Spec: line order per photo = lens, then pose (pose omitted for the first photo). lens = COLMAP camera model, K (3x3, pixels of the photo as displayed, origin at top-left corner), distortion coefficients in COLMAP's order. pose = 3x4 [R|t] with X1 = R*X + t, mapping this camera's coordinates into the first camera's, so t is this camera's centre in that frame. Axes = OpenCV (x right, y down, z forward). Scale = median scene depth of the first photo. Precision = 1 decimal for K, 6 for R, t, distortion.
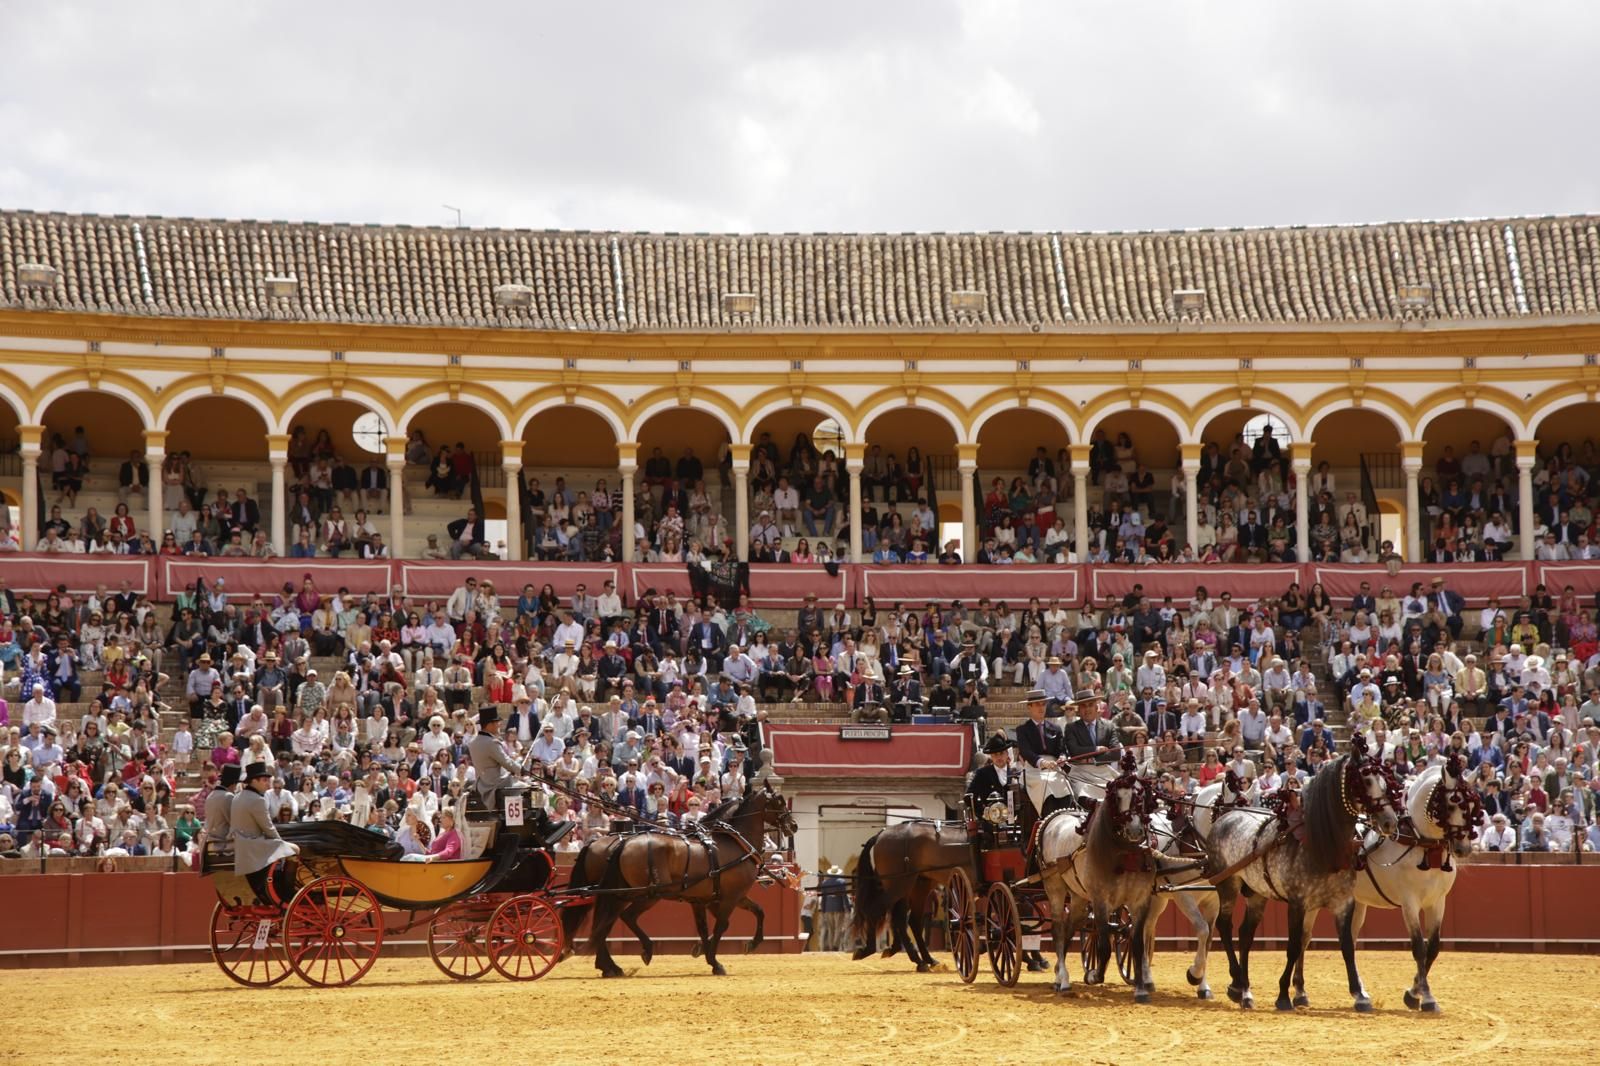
lens RADIAL K [[3812.3, 0, 811.4], [0, 3812.3, 532.5], [0, 0, 1]] dist [0.449626, 0.174160]
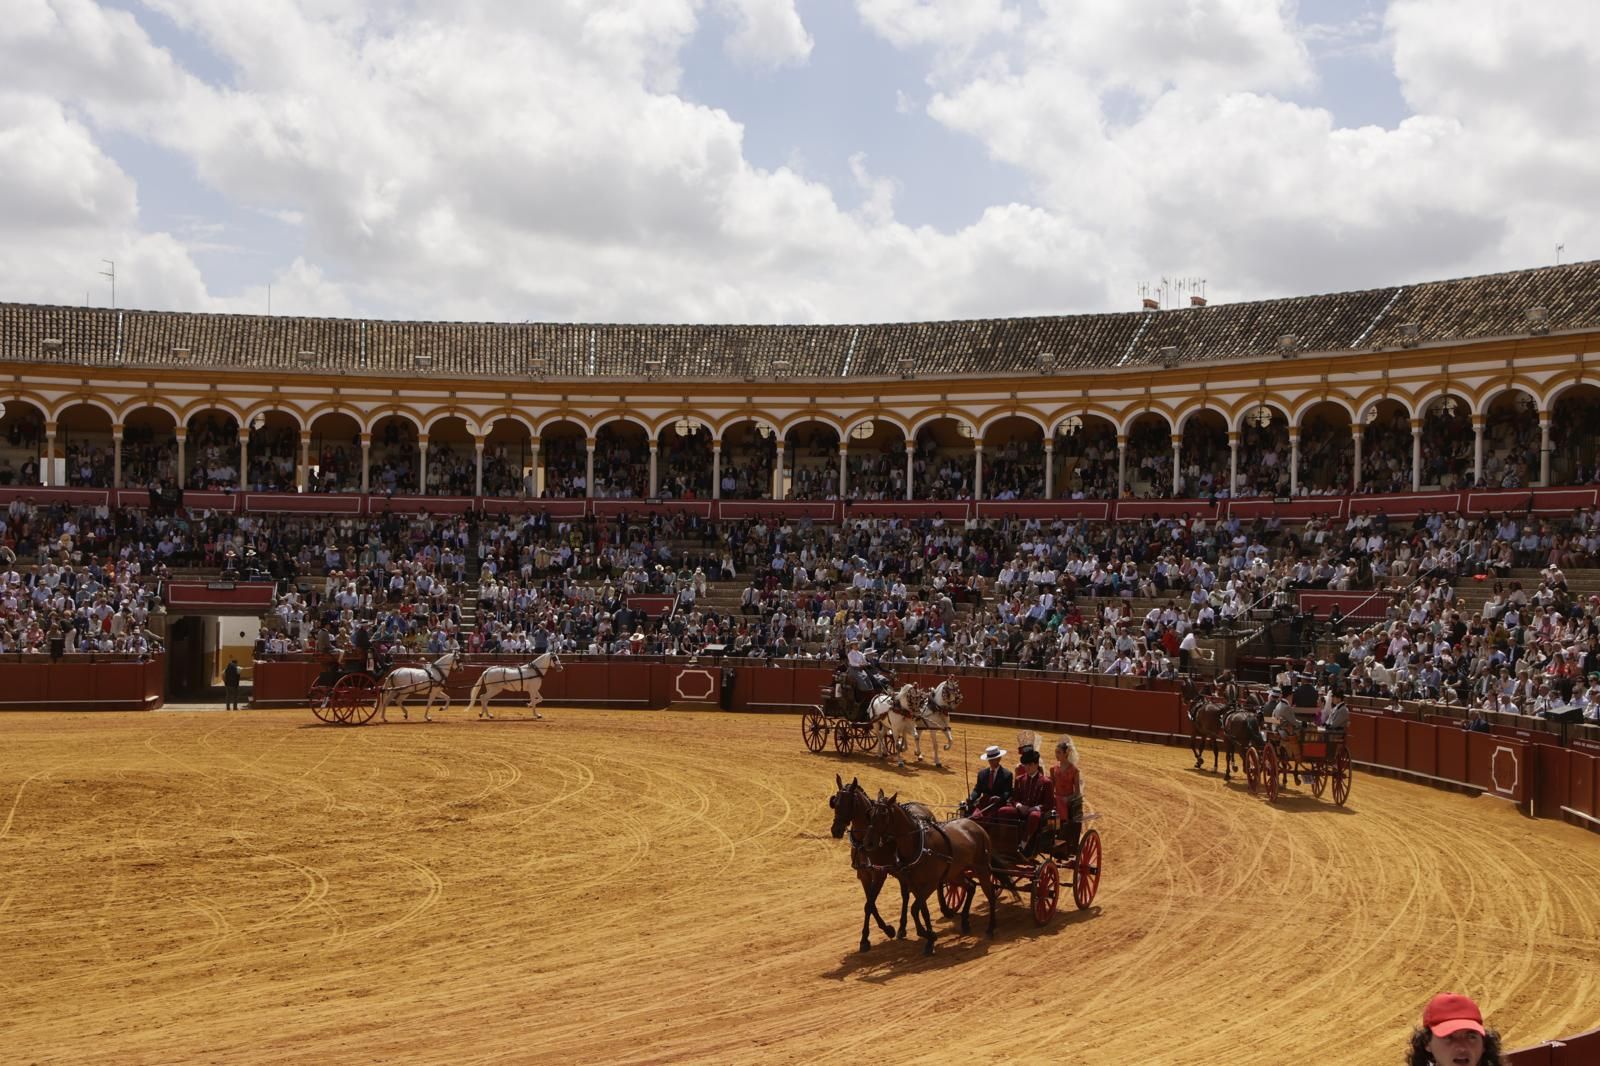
lens RADIAL K [[2093.8, 0, 810.0], [0, 2093.8, 523.4], [0, 0, 1]] dist [0.147476, 0.050362]
pose [[0.988082, 0.022024, 0.152347, 0.131470], [-0.032151, 0.997410, 0.064335, -0.053278], [-0.150535, -0.068466, 0.986231, -0.102486]]
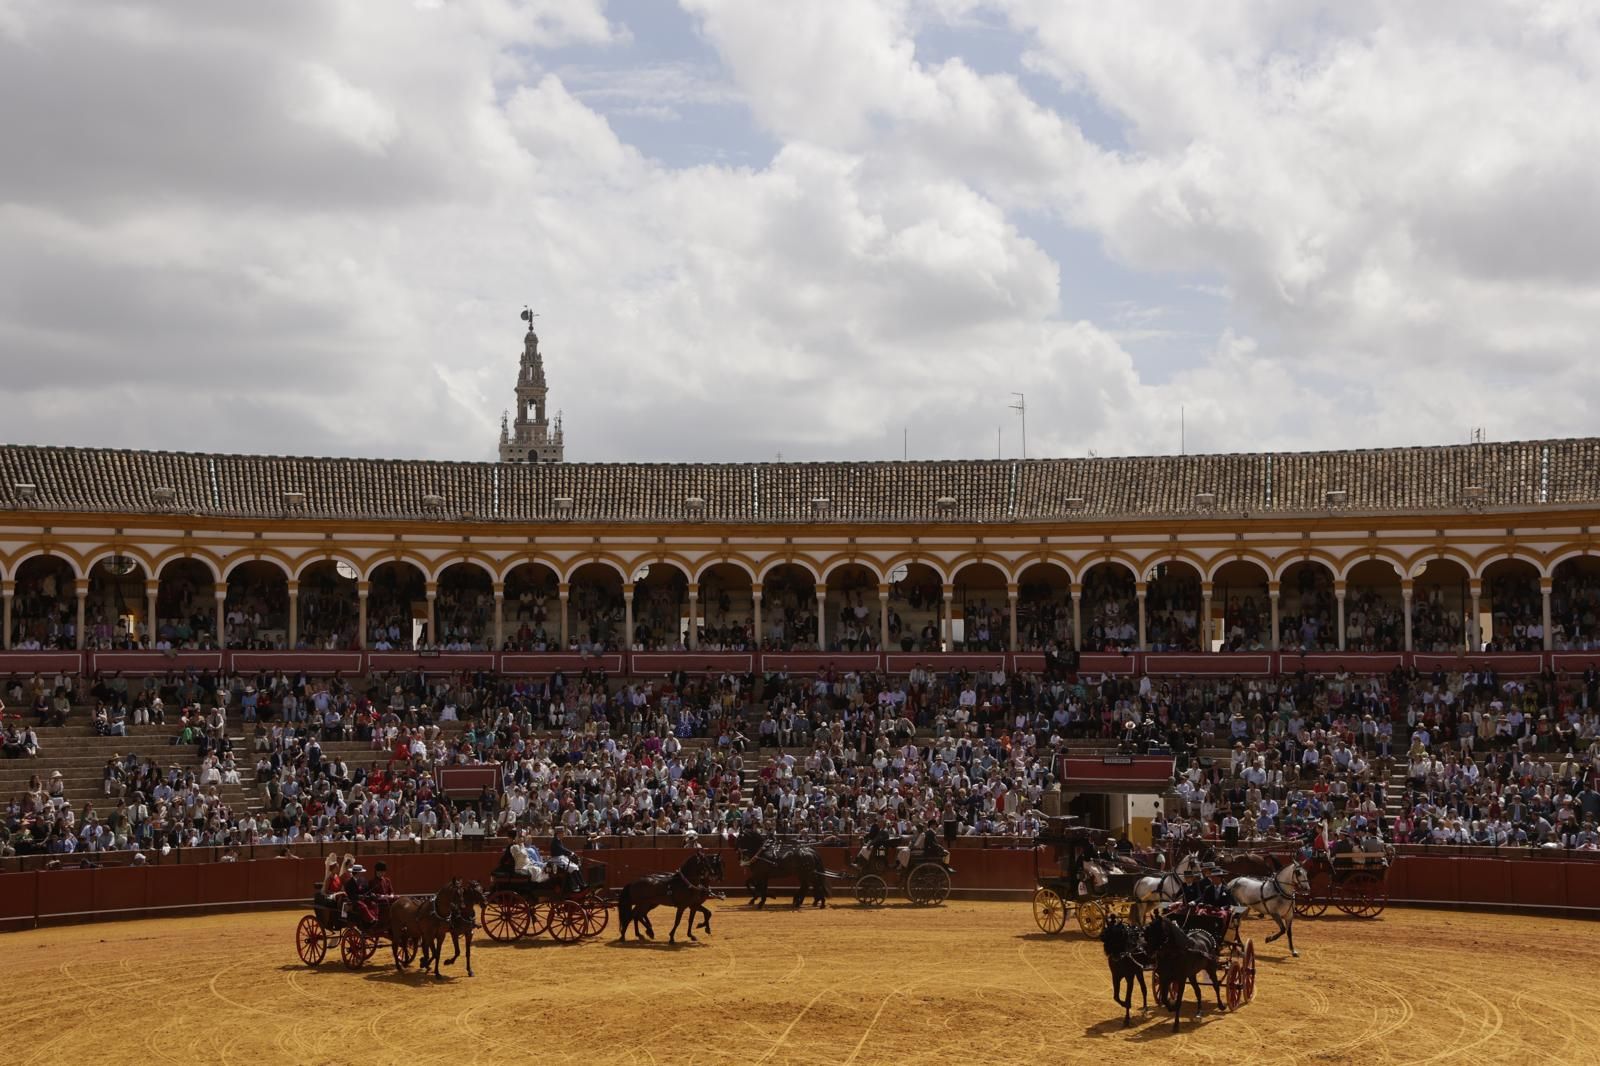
lens RADIAL K [[2443.6, 0, 808.2], [0, 2443.6, 513.2], [0, 0, 1]] dist [0.216385, 0.083492]
pose [[0.963993, -0.016978, -0.265385, 0.163315], [0.021770, 0.999649, 0.015128, -0.075296], [0.265035, -0.020361, 0.964024, -0.129218]]
